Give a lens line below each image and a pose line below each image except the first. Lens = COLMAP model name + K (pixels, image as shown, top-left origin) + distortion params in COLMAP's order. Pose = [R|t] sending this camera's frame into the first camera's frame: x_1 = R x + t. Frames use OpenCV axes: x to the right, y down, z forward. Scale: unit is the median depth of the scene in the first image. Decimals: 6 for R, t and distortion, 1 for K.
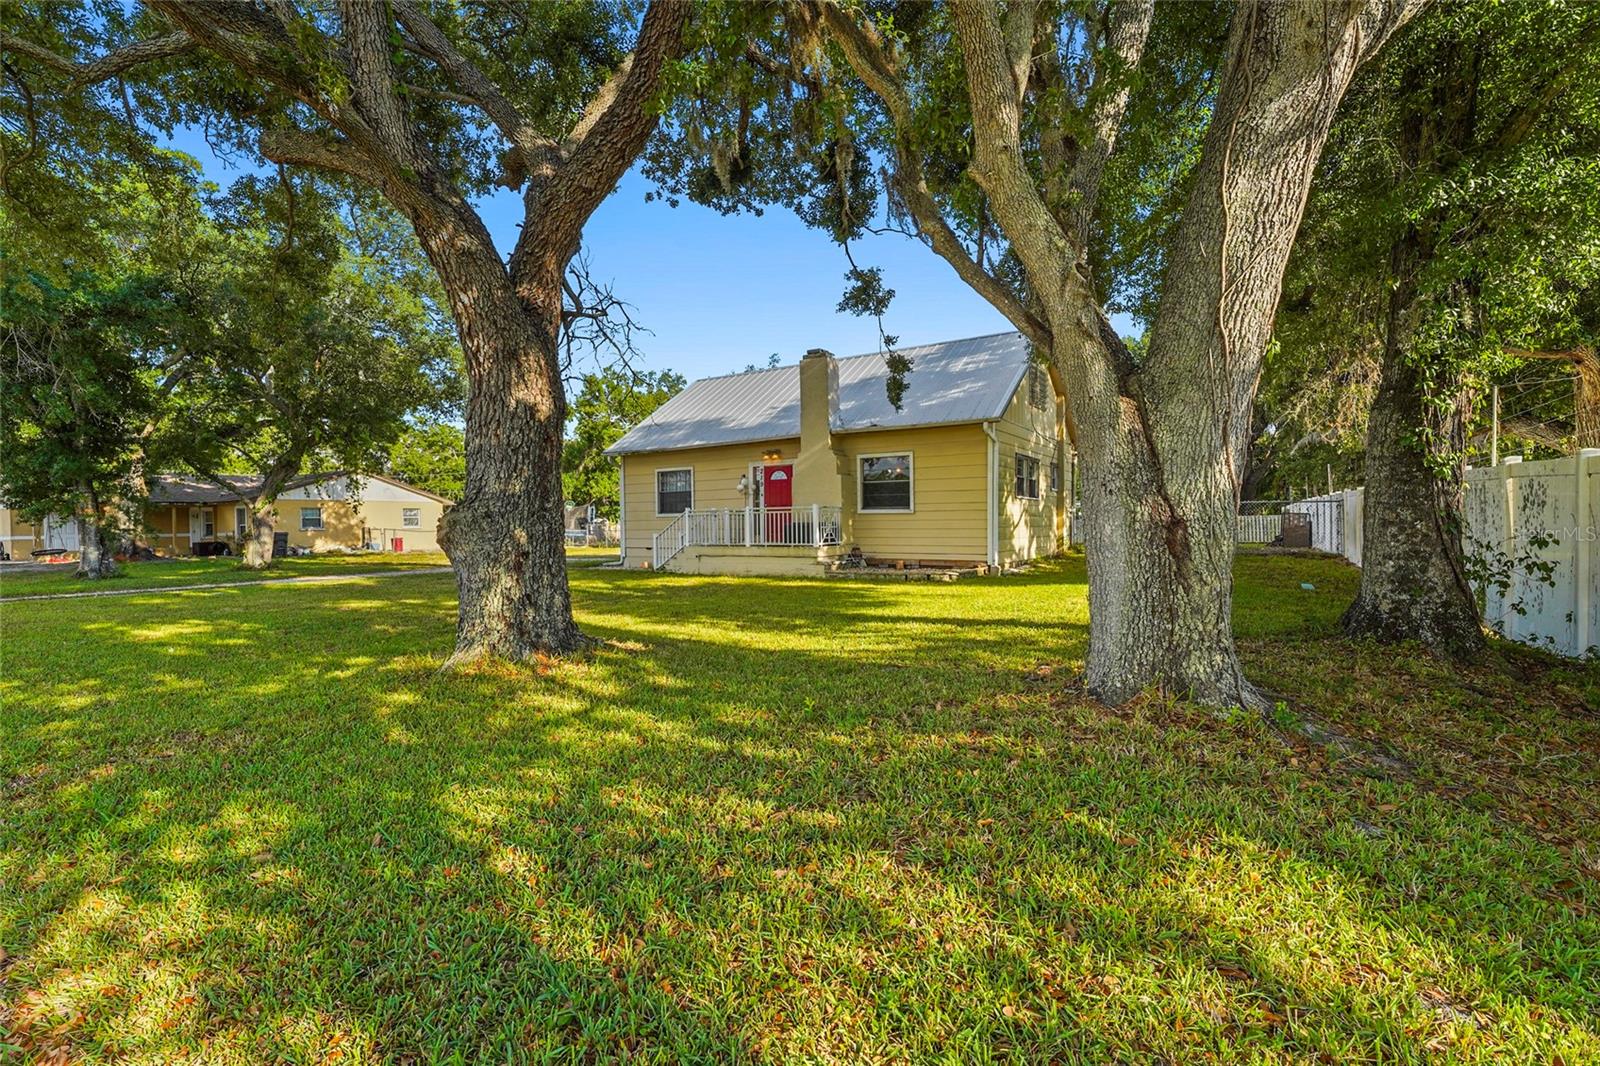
lens RADIAL K [[714.6, 0, 806.4], [0, 714.6, 530.9], [0, 0, 1]] dist [0.000919, 0.000268]
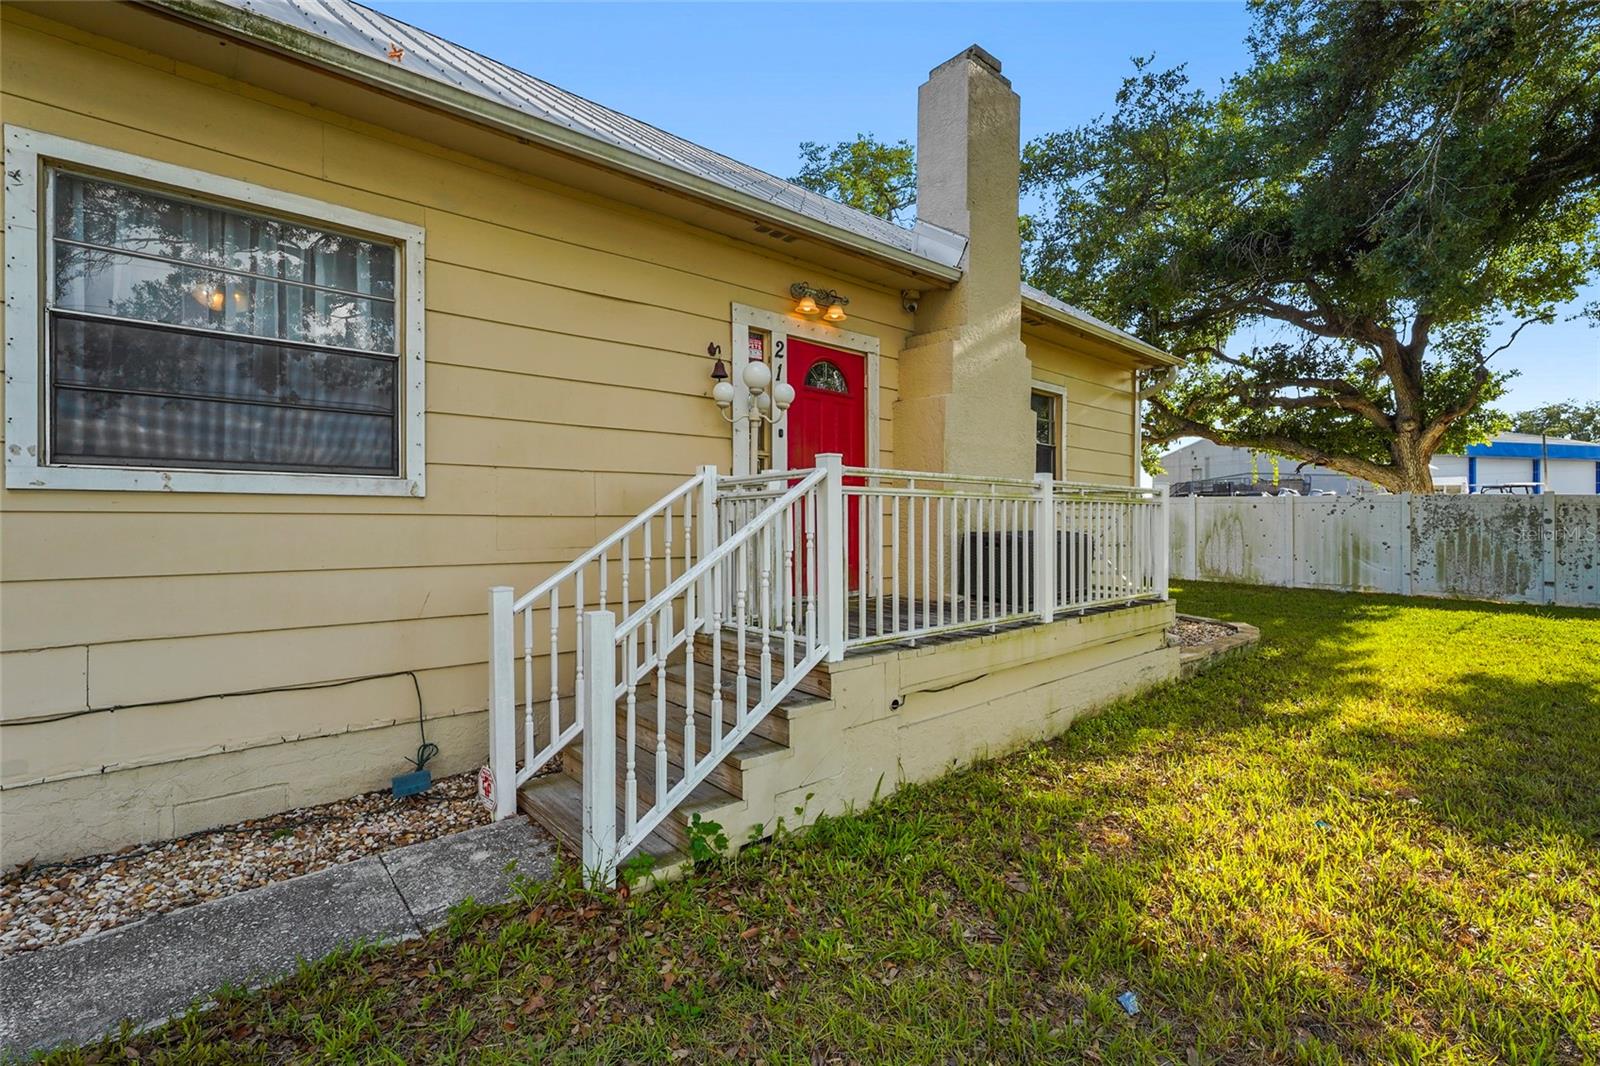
lens RADIAL K [[714.6, 0, 803.5], [0, 714.6, 521.4], [0, 0, 1]] dist [0.000919, 0.000268]
pose [[0.252518, 0.003709, 0.967585, -0.336443], [0.000608, 0.999992, -0.003991, -0.013965], [-0.967592, 0.001596, 0.252514, 0.925310]]
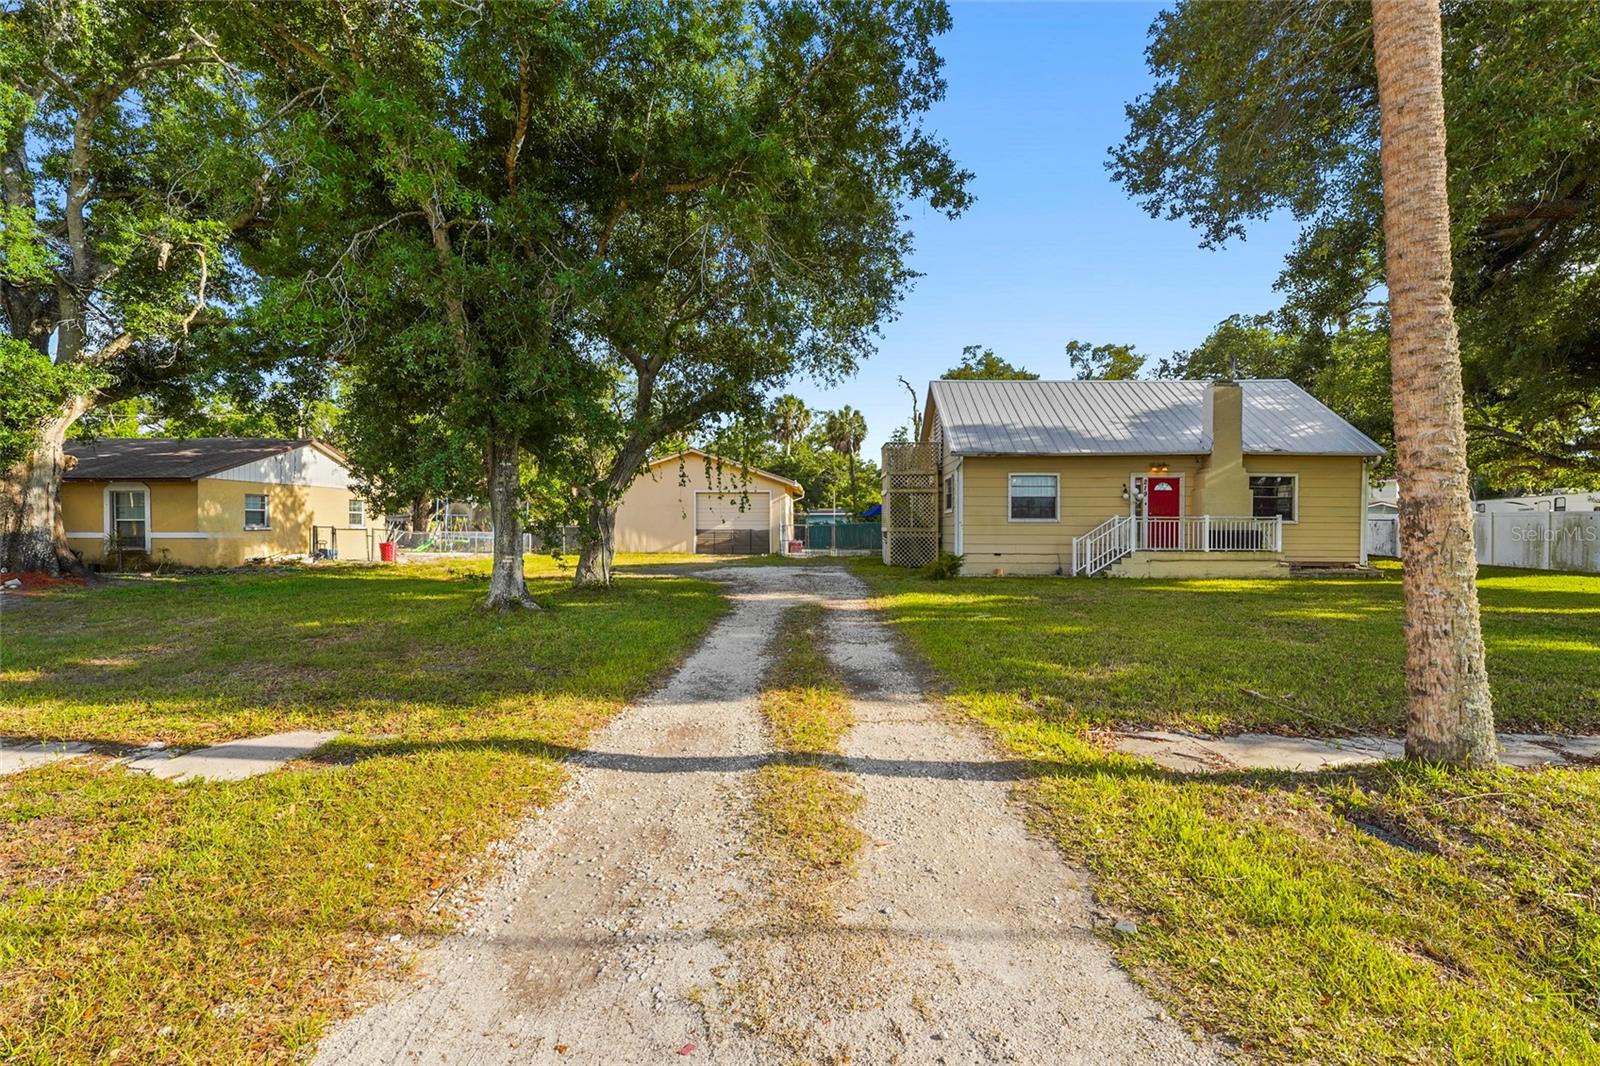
lens RADIAL K [[714.6, 0, 796.8], [0, 714.6, 531.7], [0, 0, 1]] dist [0.000919, 0.000268]
pose [[0.847824, 0.004631, 0.530257, -1.097247], [-0.005698, 0.999984, 0.000377, -0.005282], [-0.530247, -0.003341, 0.847837, 0.359913]]
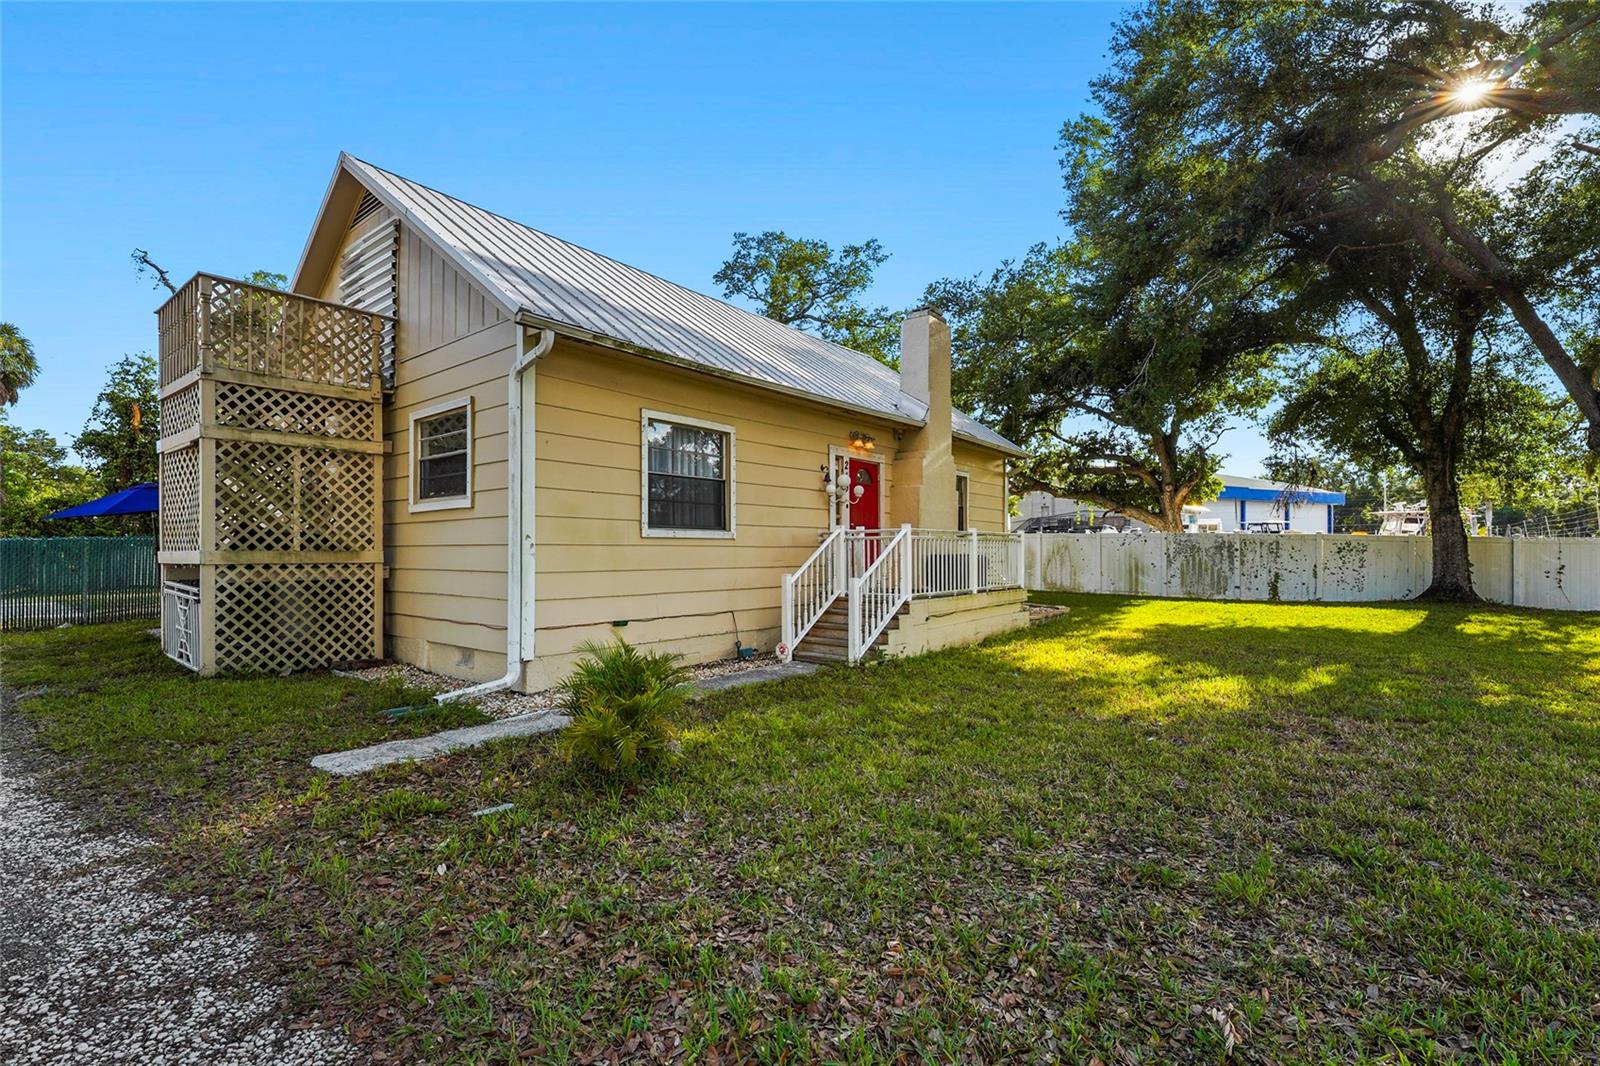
lens RADIAL K [[714.6, 0, 801.8], [0, 714.6, 547.8], [0, 0, 1]] dist [0.000919, 0.000268]
pose [[0.083162, 0.008696, 0.996498, -0.647381], [0.002121, 0.999958, -0.008903, -0.011239], [-0.996534, 0.002854, 0.083140, 0.994849]]
